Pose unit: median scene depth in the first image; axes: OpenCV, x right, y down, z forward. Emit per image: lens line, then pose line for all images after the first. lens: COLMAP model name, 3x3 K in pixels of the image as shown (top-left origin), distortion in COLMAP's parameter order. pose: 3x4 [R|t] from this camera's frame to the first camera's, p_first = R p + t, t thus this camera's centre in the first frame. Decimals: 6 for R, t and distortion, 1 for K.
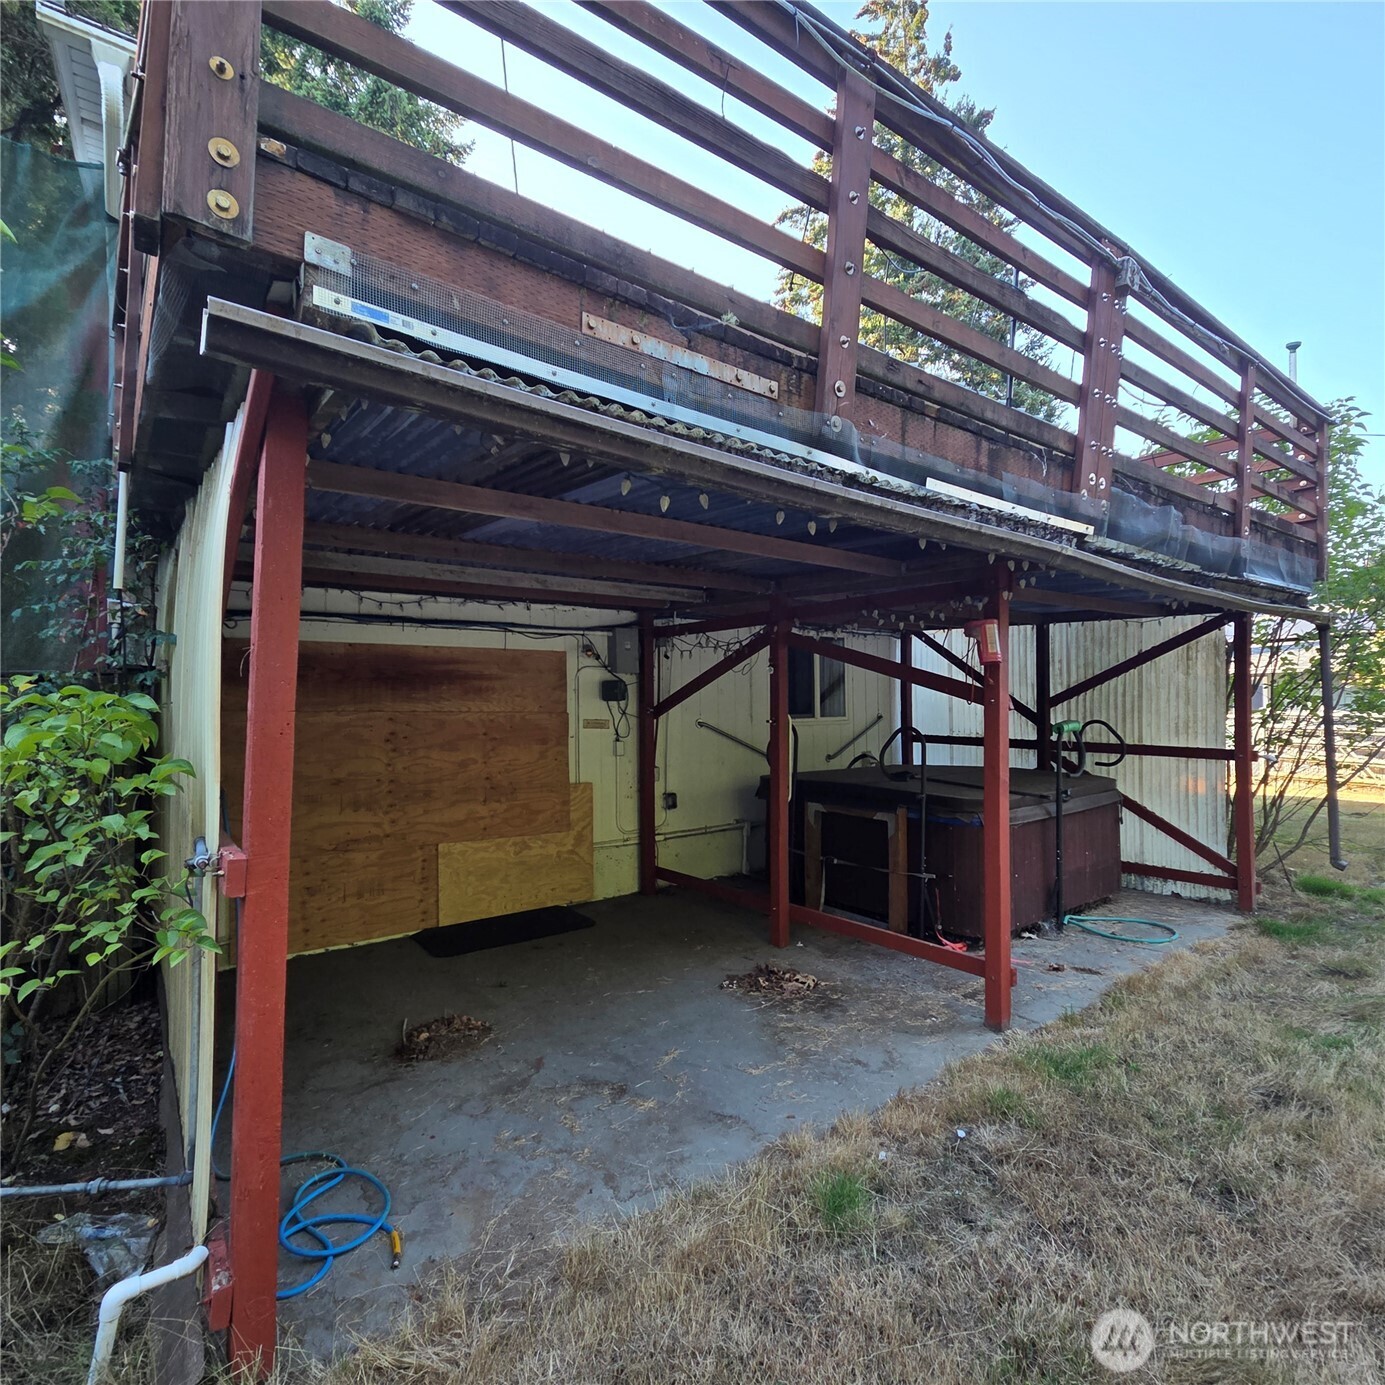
lens RADIAL K [[749.0, 0, 694.4], [0, 749.0, 696.2], [0, 0, 1]] dist [0.006493, 0.000344]
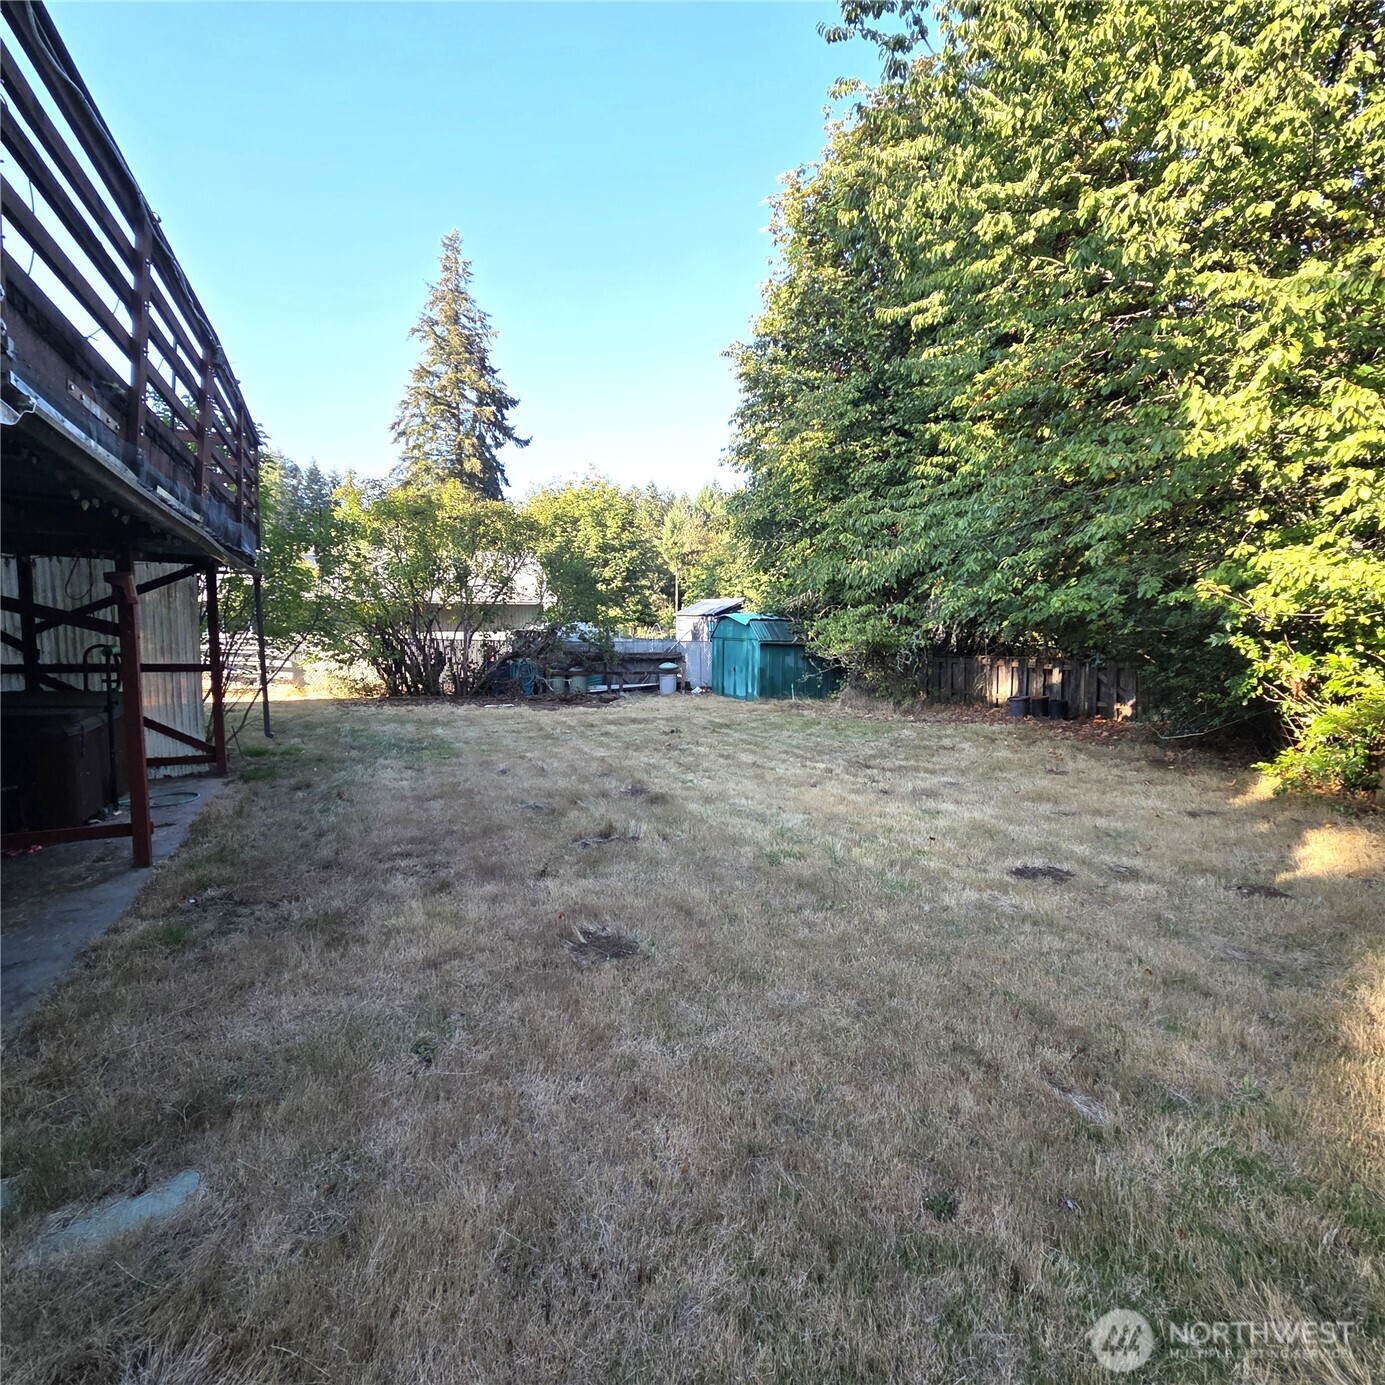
lens RADIAL K [[754.5, 0, 701.9], [0, 754.5, 693.7], [0, 0, 1]] dist [0.009488, -0.000067]
pose [[0.210783, -0.079113, 0.974326, -0.724327], [-0.021666, 0.996097, 0.085568, -0.021437], [-0.977293, -0.039146, 0.208246, -0.299066]]
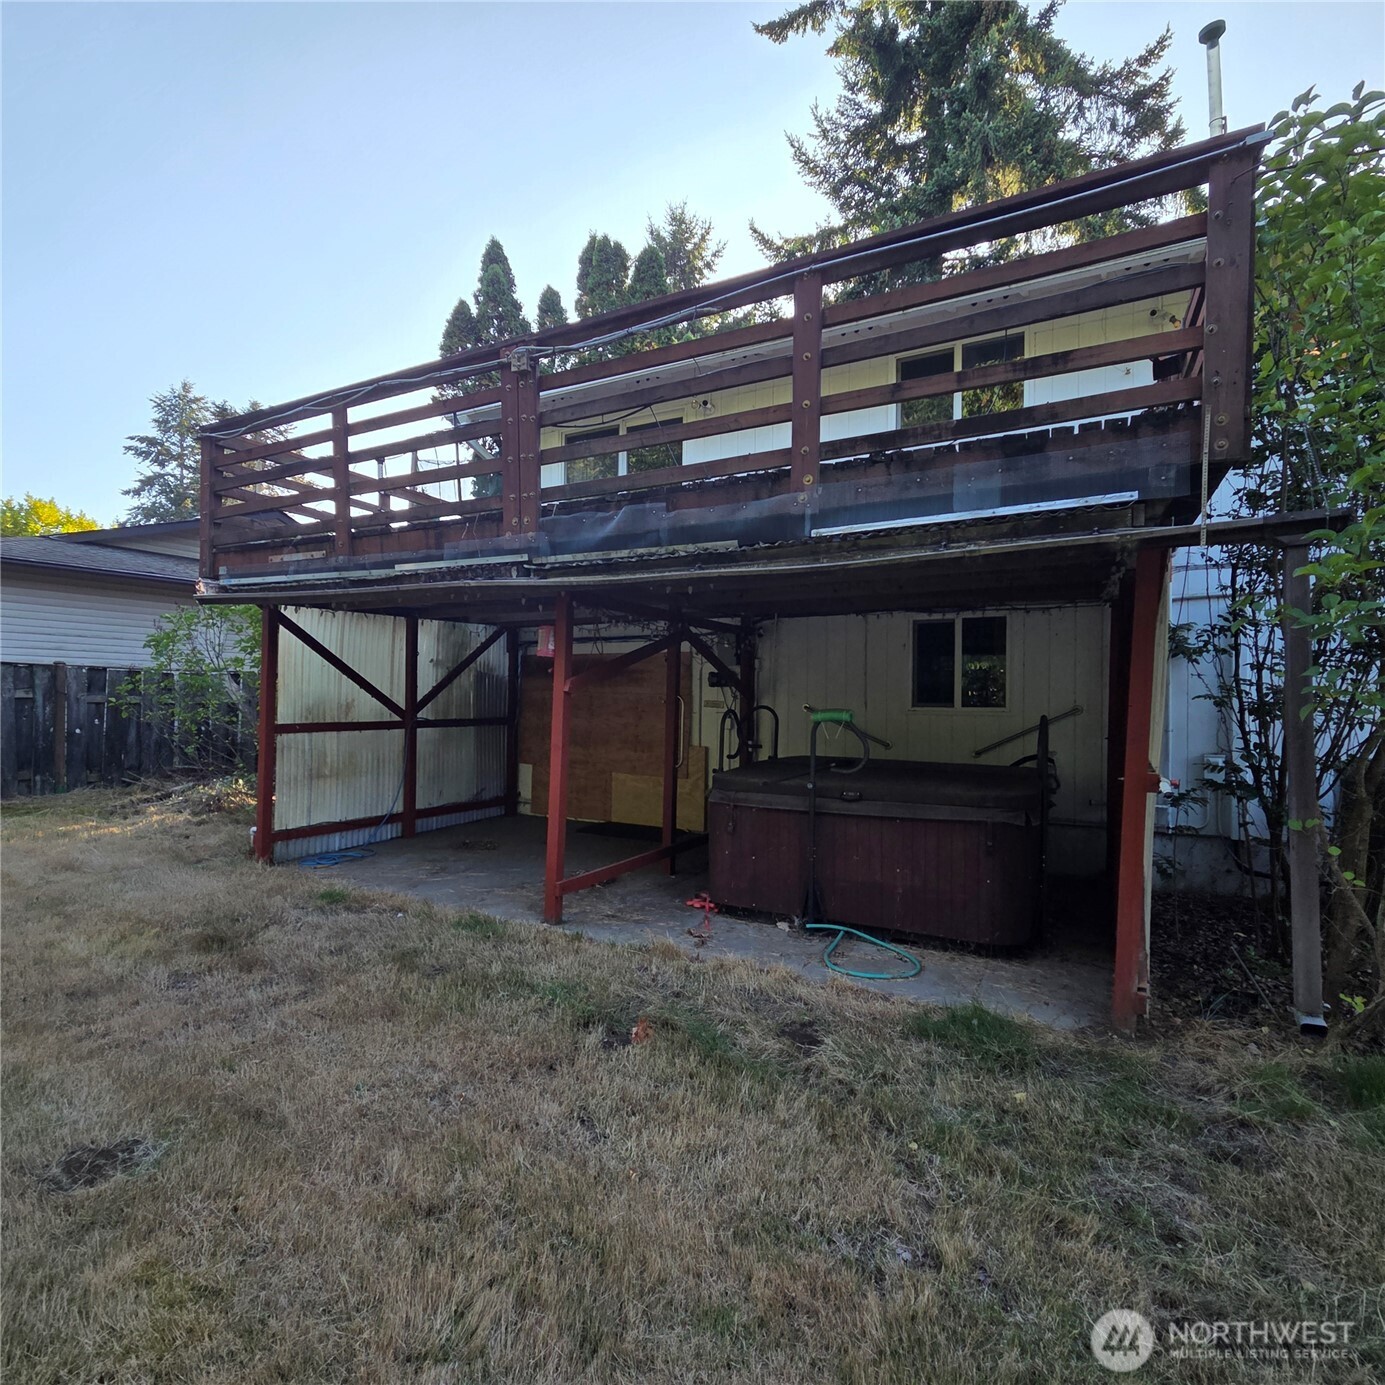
lens RADIAL K [[766.8, 0, 705.5], [0, 766.8, 701.0], [0, 0, 1]] dist [0.015220, -0.000642]
pose [[0.413955, 0.018497, -0.910109, 1.825232], [-0.003858, 0.999820, 0.018565, 0.009814], [0.910289, -0.004174, 0.413952, 0.686897]]
